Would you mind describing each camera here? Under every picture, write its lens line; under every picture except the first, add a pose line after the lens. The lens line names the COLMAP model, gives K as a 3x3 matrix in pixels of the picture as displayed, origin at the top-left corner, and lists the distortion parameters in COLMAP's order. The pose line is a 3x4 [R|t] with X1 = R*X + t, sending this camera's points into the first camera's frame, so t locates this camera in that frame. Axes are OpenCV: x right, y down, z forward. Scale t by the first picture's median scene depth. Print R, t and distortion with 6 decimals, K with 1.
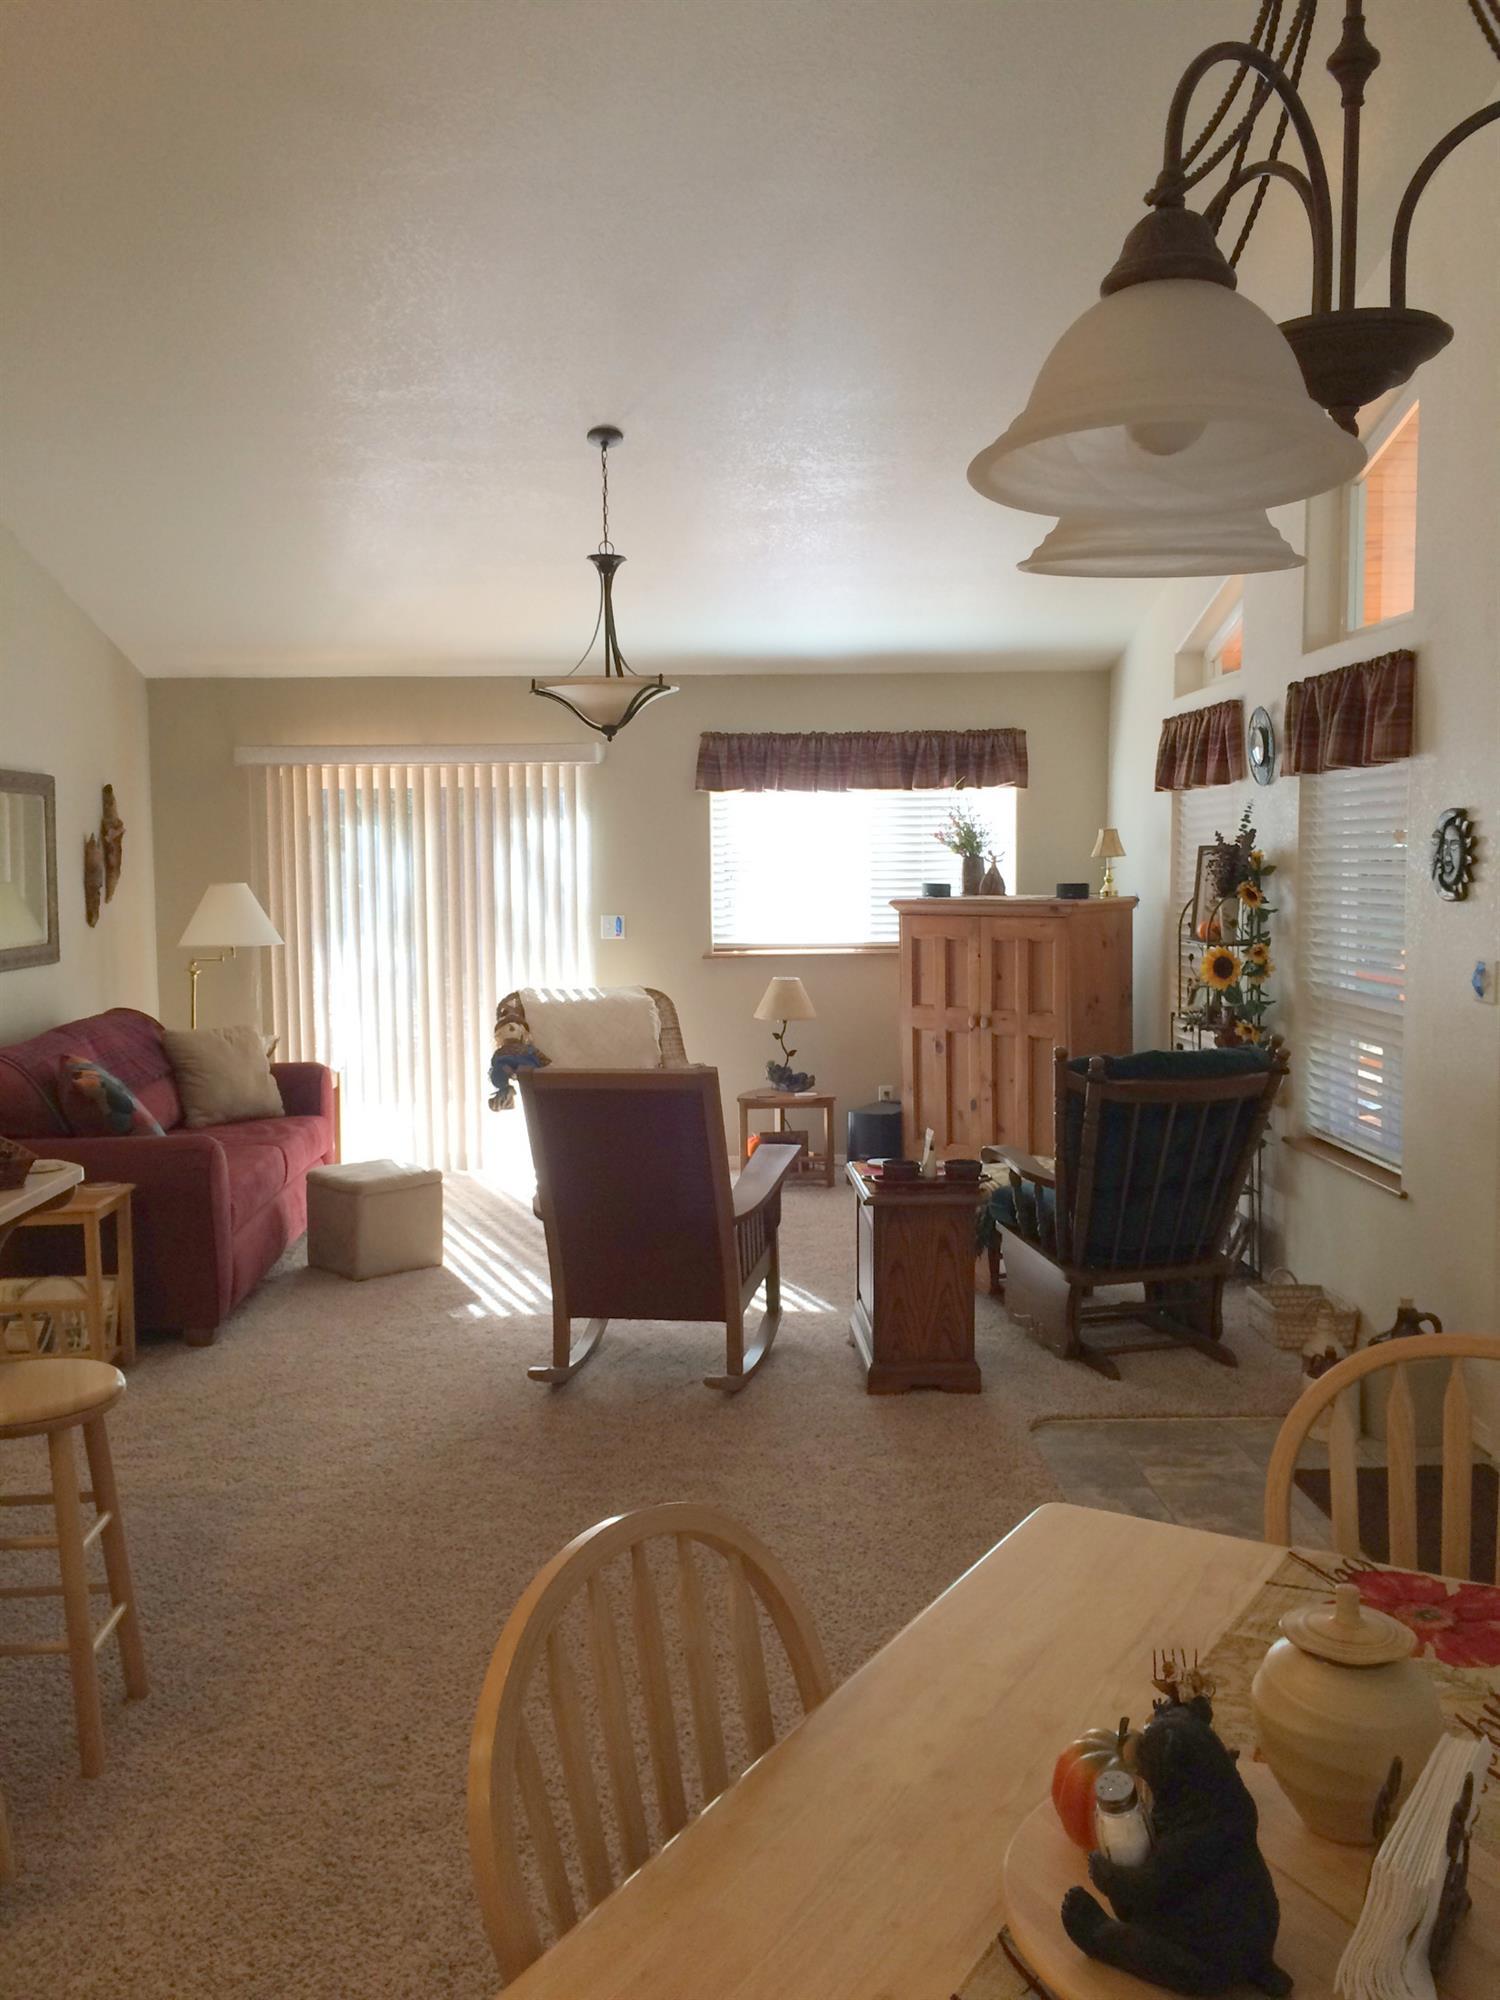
lens RADIAL K [[1709.3, 0, 750.0], [0, 1709.3, 1000.0], [0, 0, 1]] dist [0.052844, -0.009954]
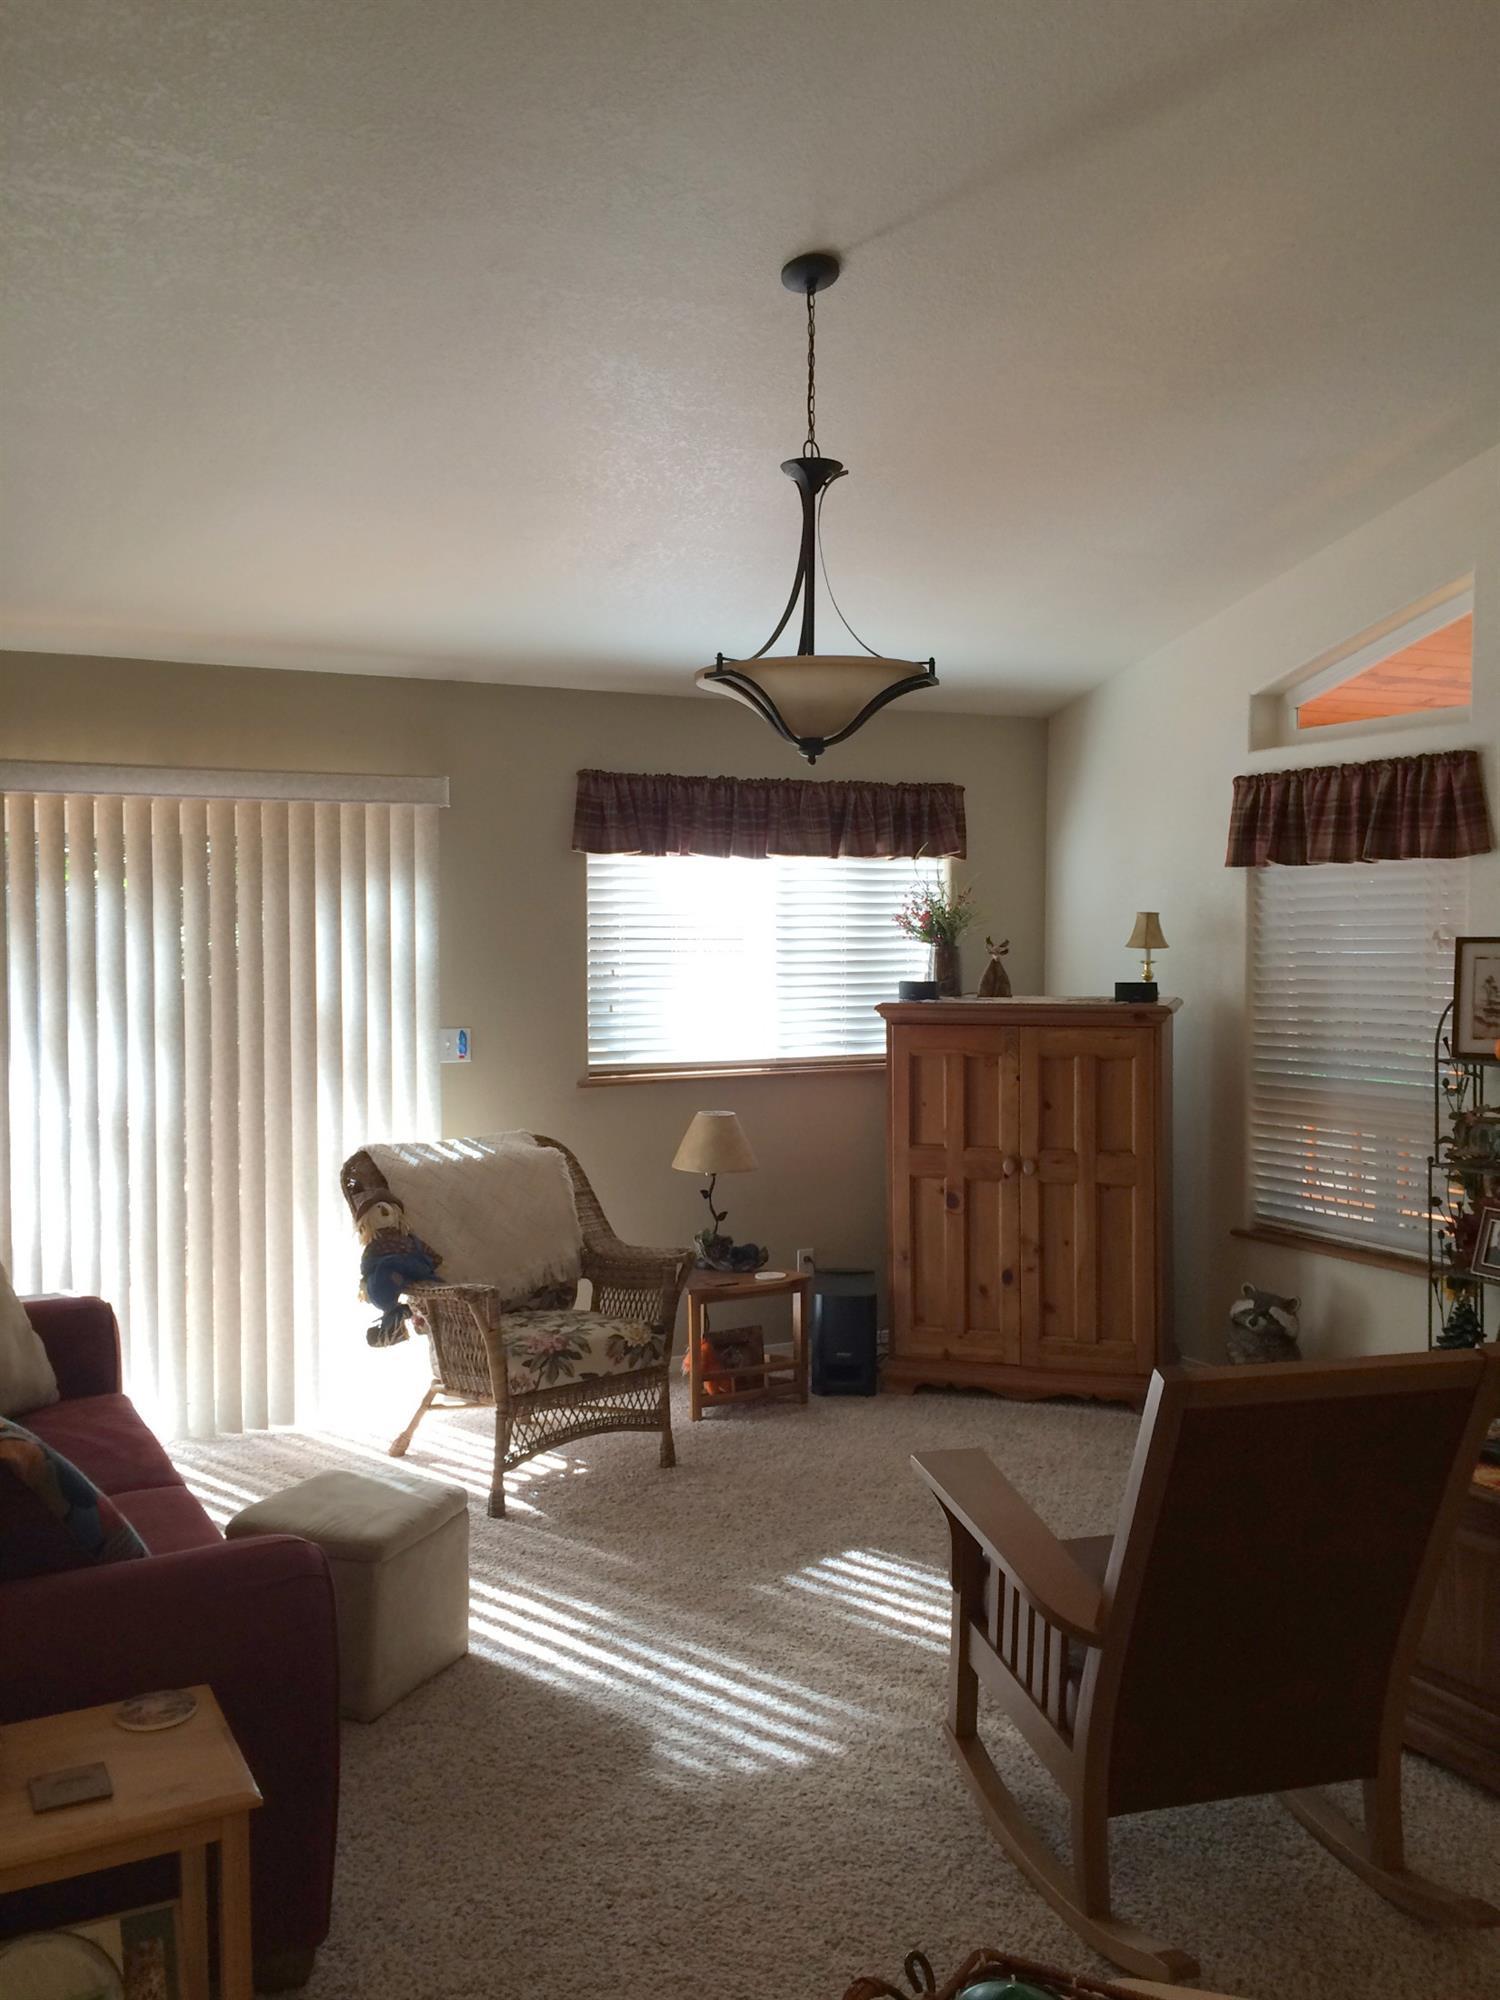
lens RADIAL K [[1709.3, 0, 750.0], [0, 1709.3, 1000.0], [0, 0, 1]] dist [0.052844, -0.009954]
pose [[0.905659, -0.009548, 0.423899, -0.277499], [0.028478, 0.998859, -0.038346, -0.032999], [-0.423049, 0.046800, 0.904898, 0.346005]]
